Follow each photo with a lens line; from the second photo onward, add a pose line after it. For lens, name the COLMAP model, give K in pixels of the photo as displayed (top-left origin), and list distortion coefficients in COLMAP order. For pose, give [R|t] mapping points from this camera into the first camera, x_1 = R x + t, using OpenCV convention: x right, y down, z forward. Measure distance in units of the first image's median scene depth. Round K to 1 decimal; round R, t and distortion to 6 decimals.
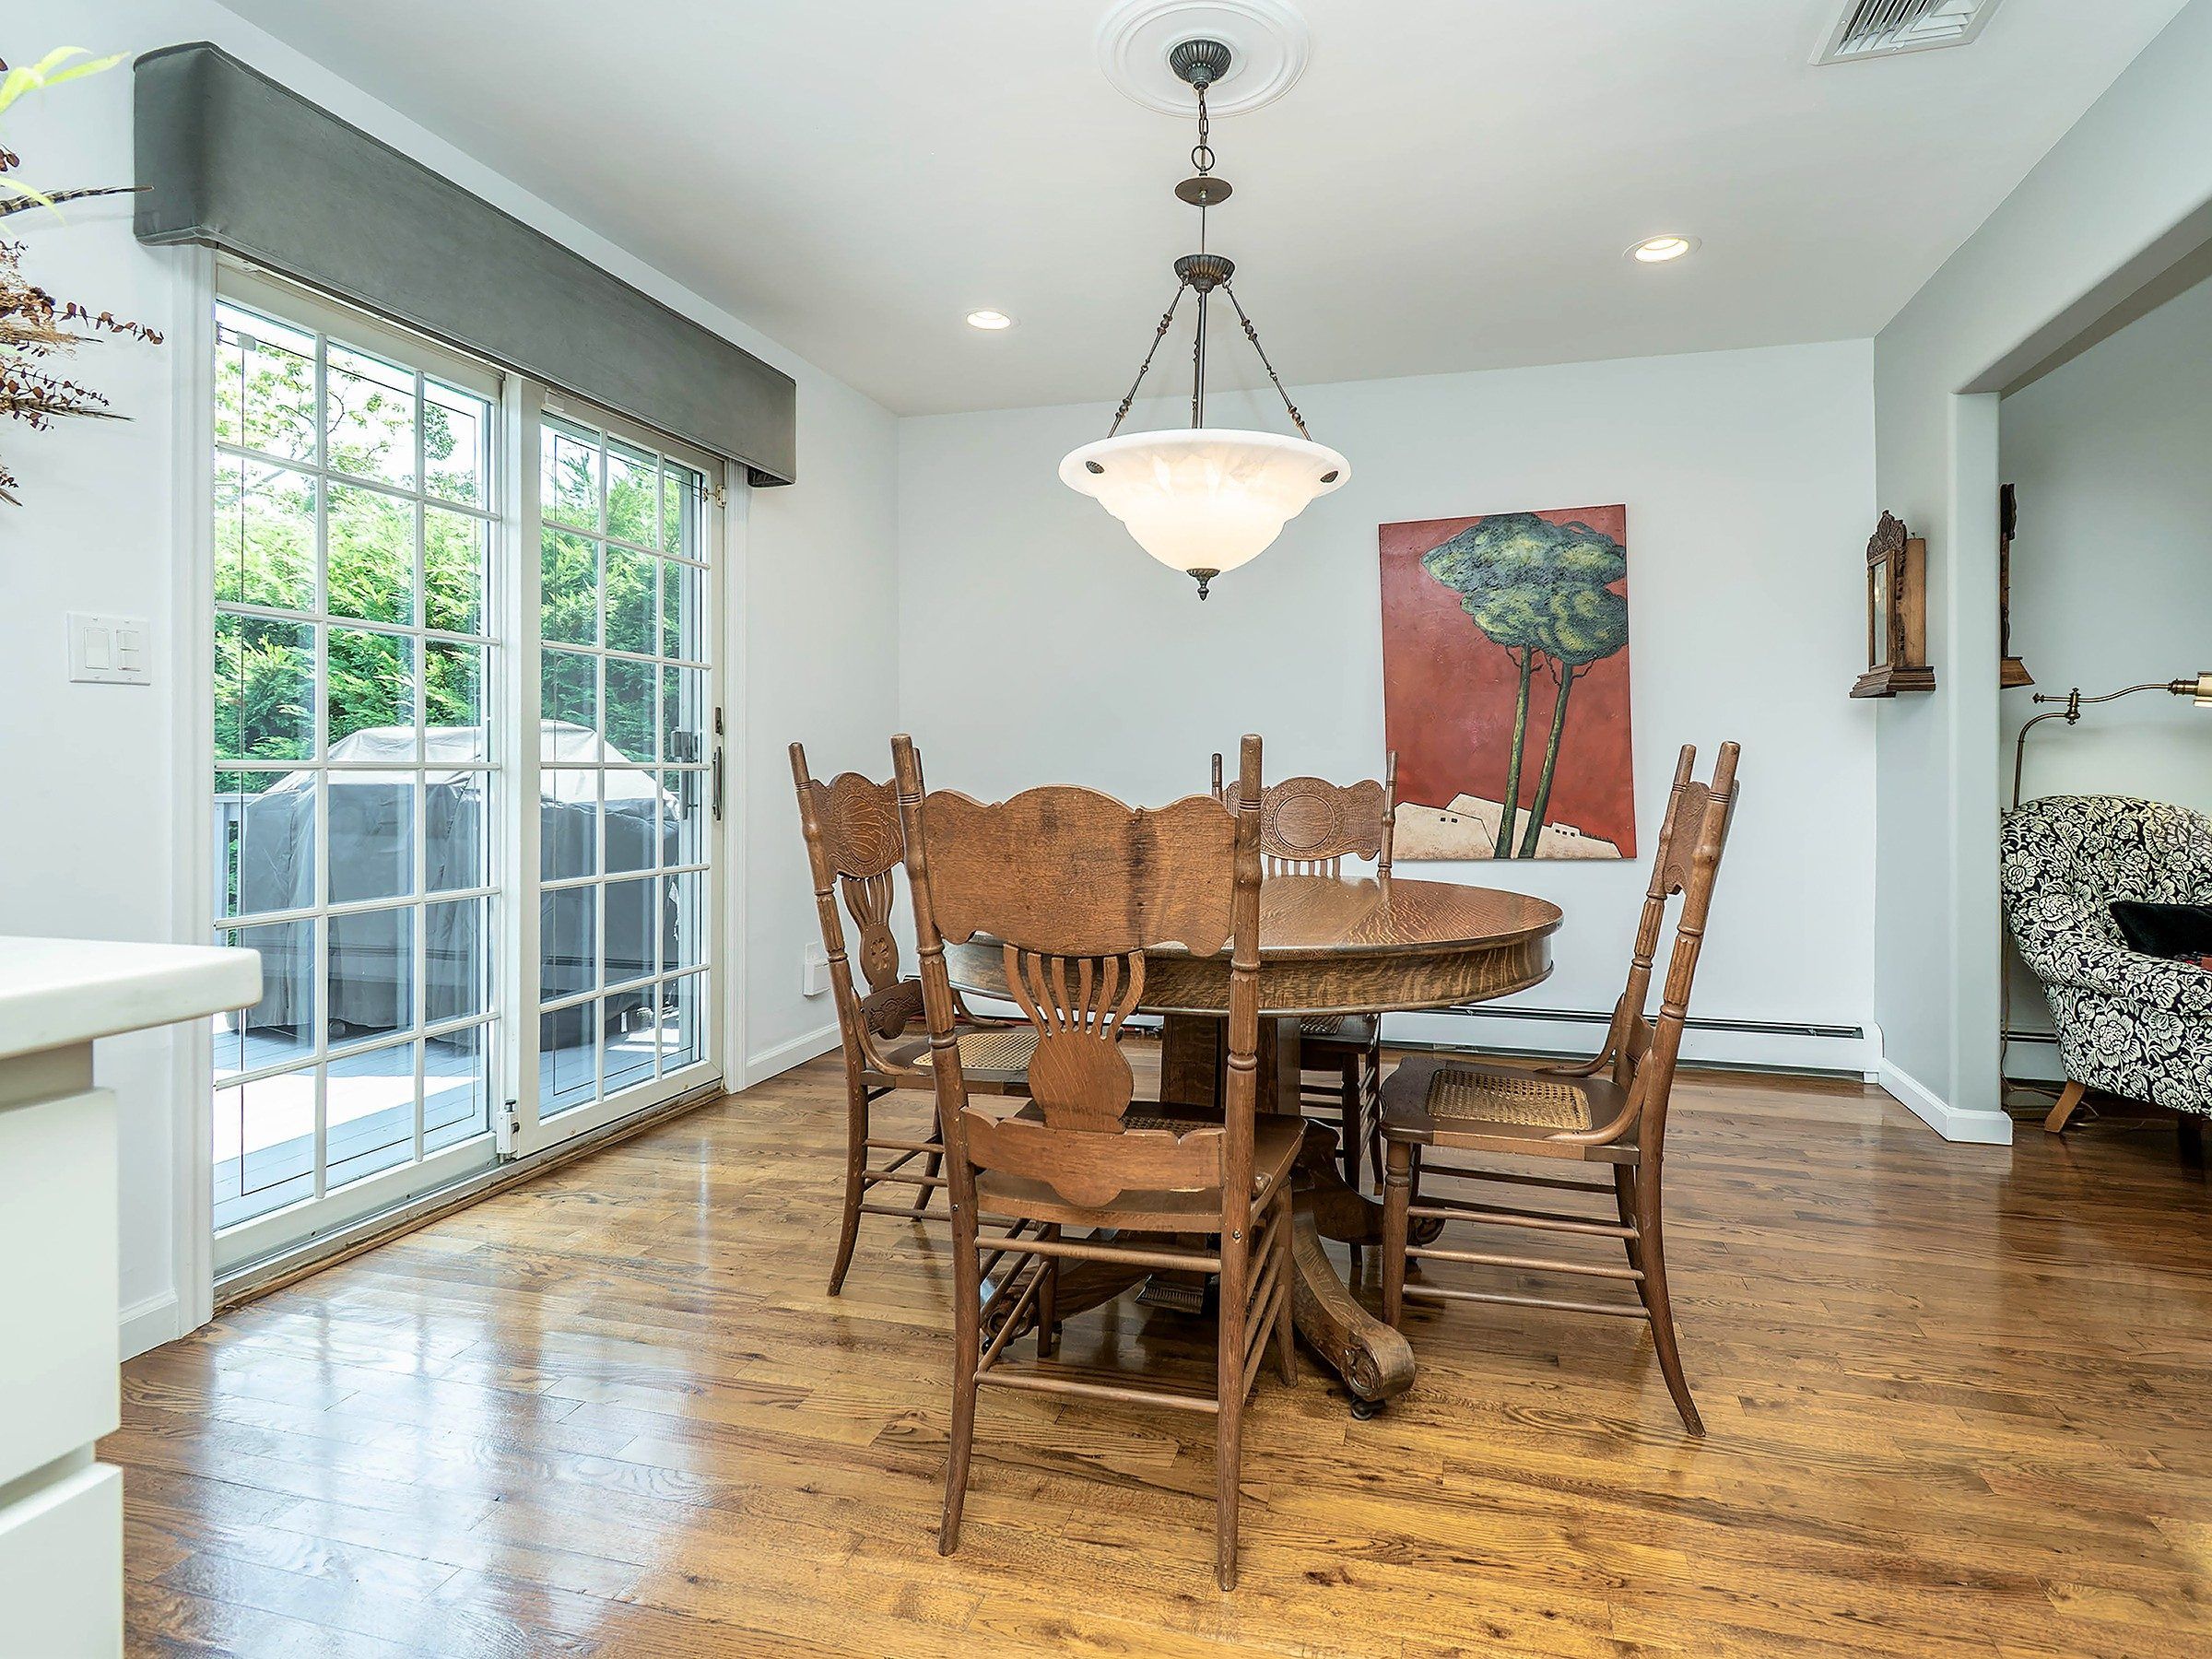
lens RADIAL K [[1113.3, 0, 1105.0], [0, 1113.3, 764.9], [0, 0, 1]] dist [0.000598, -0.001217]
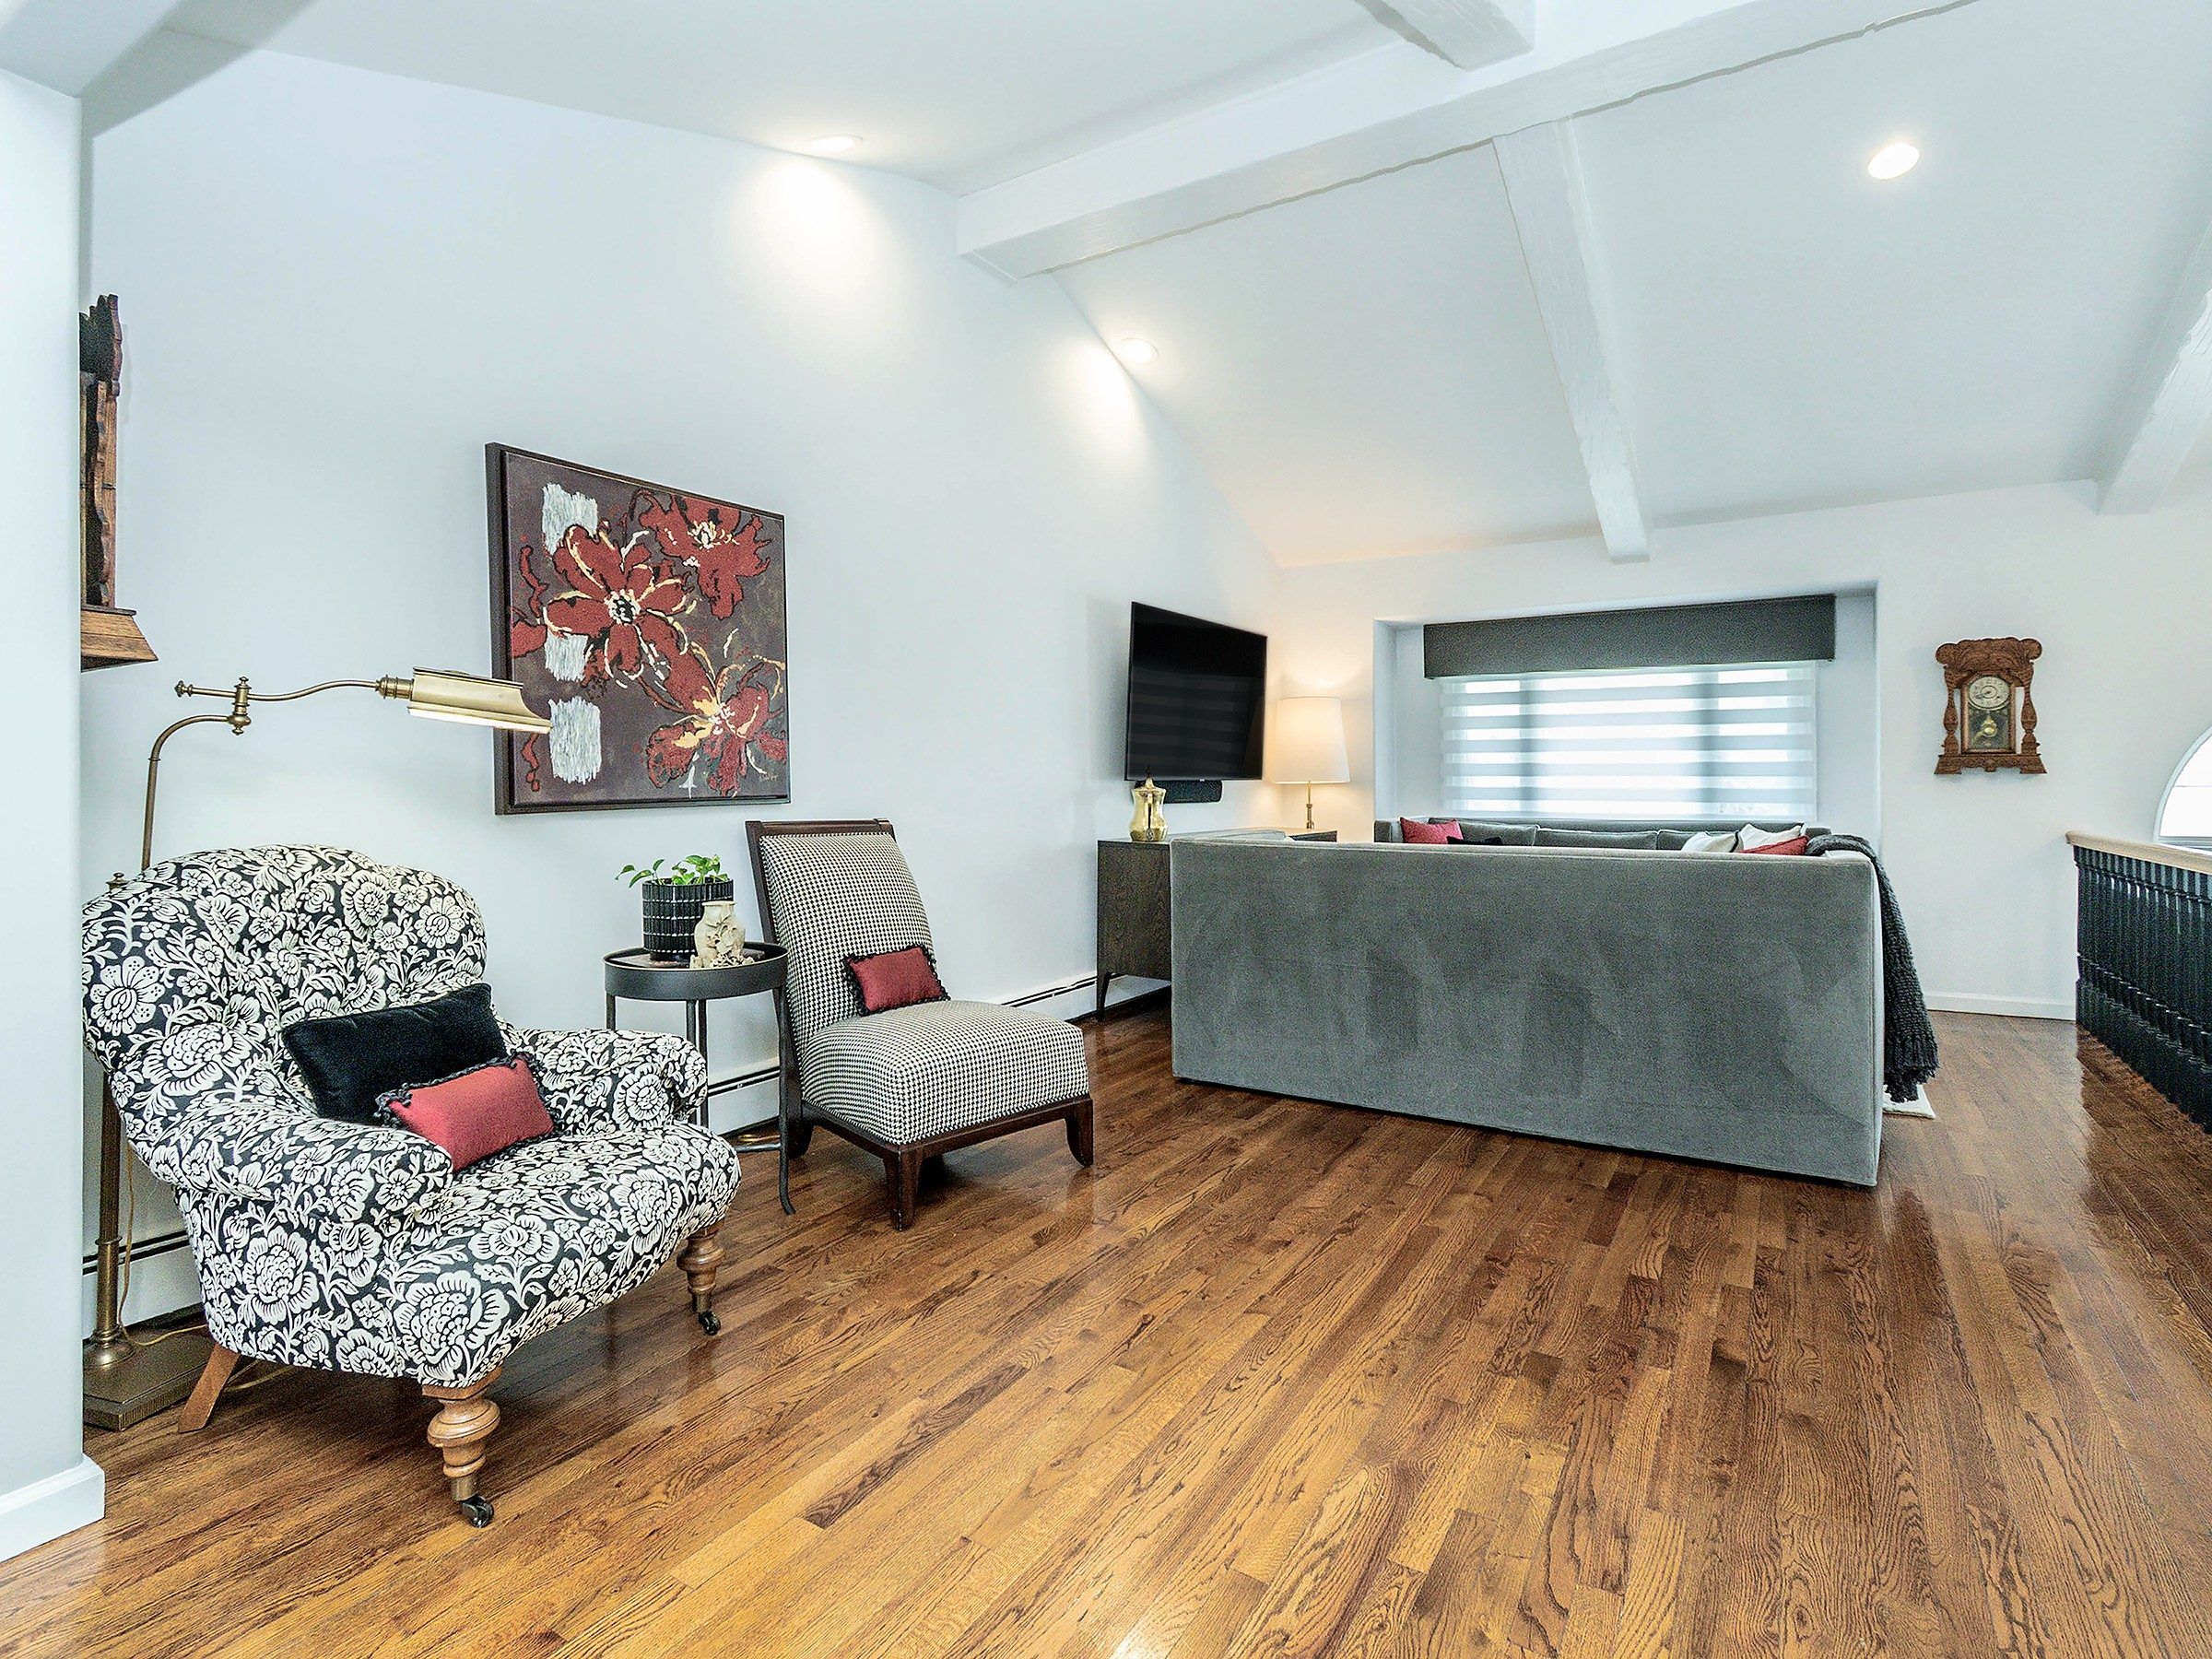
lens RADIAL K [[1127.5, 0, 1192.7], [0, 1127.5, 792.1], [0, 0, 1]] dist [0.004064, -0.000322]
pose [[0.207856, -0.009064, 0.978118, 0.381275], [-0.004775, 0.999936, 0.010281, -0.013898], [-0.978148, -0.006807, 0.207799, 0.364429]]
